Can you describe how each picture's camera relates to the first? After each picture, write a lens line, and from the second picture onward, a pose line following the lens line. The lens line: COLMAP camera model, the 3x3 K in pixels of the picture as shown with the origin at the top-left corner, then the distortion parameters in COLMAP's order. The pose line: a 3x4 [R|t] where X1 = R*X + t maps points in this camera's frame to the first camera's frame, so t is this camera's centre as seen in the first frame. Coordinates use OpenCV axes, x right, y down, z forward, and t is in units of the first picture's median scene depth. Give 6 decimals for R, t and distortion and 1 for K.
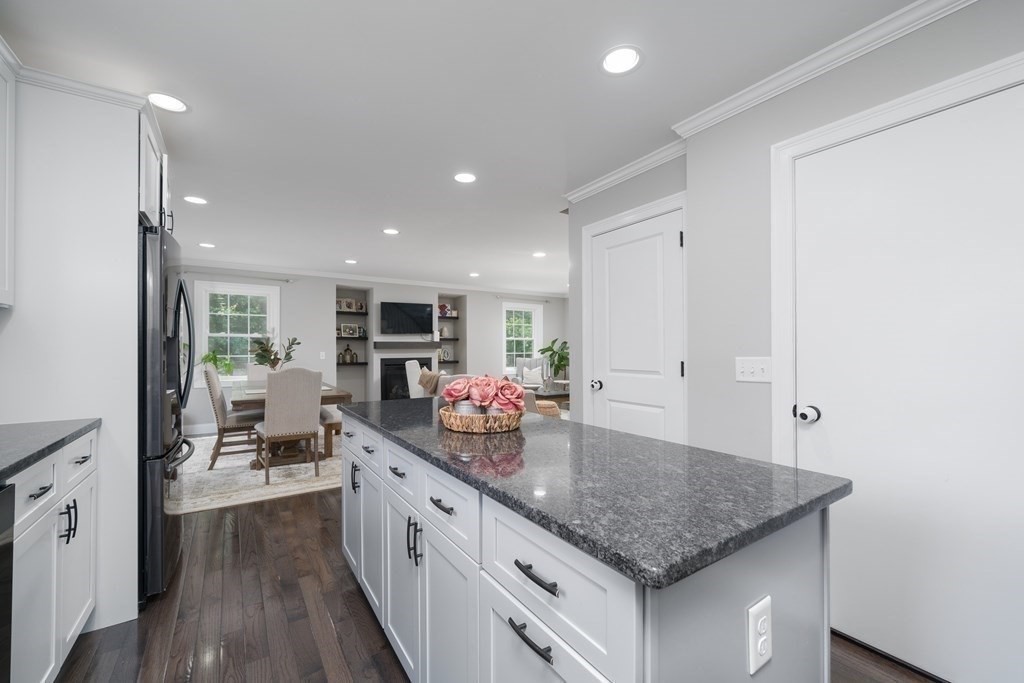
lens RADIAL K [[411.5, 0, 473.2], [0, 411.5, 343.8], [0, 0, 1]] dist [0.006000, -0.001030]
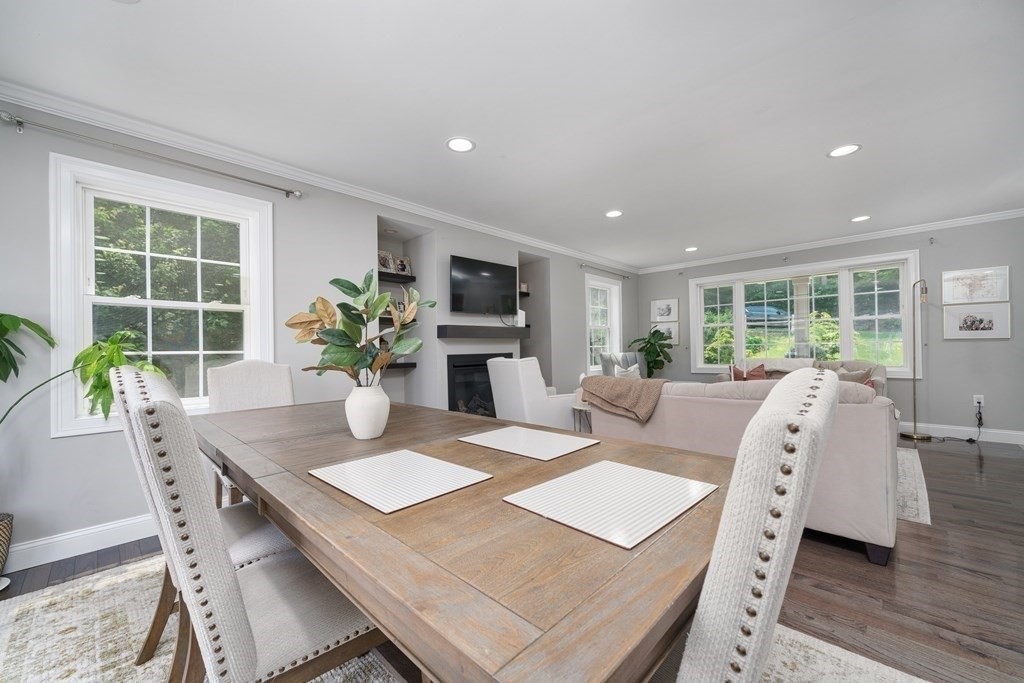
lens RADIAL K [[411.5, 0, 495.0], [0, 411.5, 348.6], [0, 0, 1]] dist [0.006000, -0.001030]
pose [[0.960397, -0.013558, 0.278306, -0.304757], [0.012376, 0.999905, 0.006004, 0.022704], [-0.278362, -0.002322, 0.960474, 0.406309]]
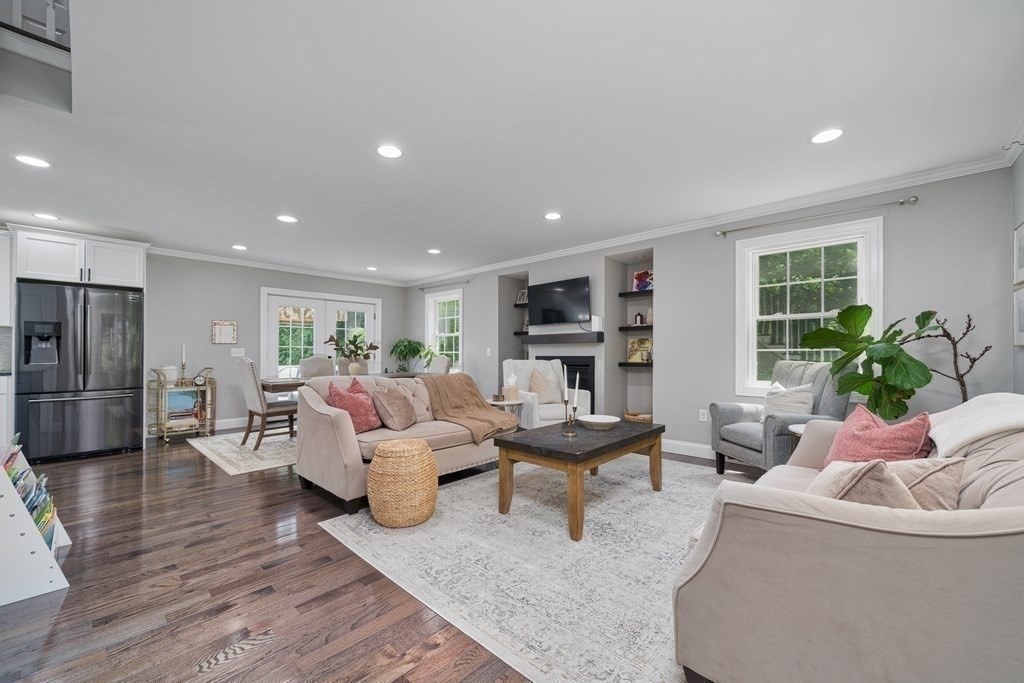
lens RADIAL K [[411.5, 0, 510.5], [0, 411.5, 346.1], [0, 0, 1]] dist [0.006000, -0.001030]
pose [[0.274827, -0.016654, -0.961350, 0.501129], [0.013751, 0.999816, -0.013390, 0.023903], [0.961395, -0.009540, 0.275005, 0.686823]]
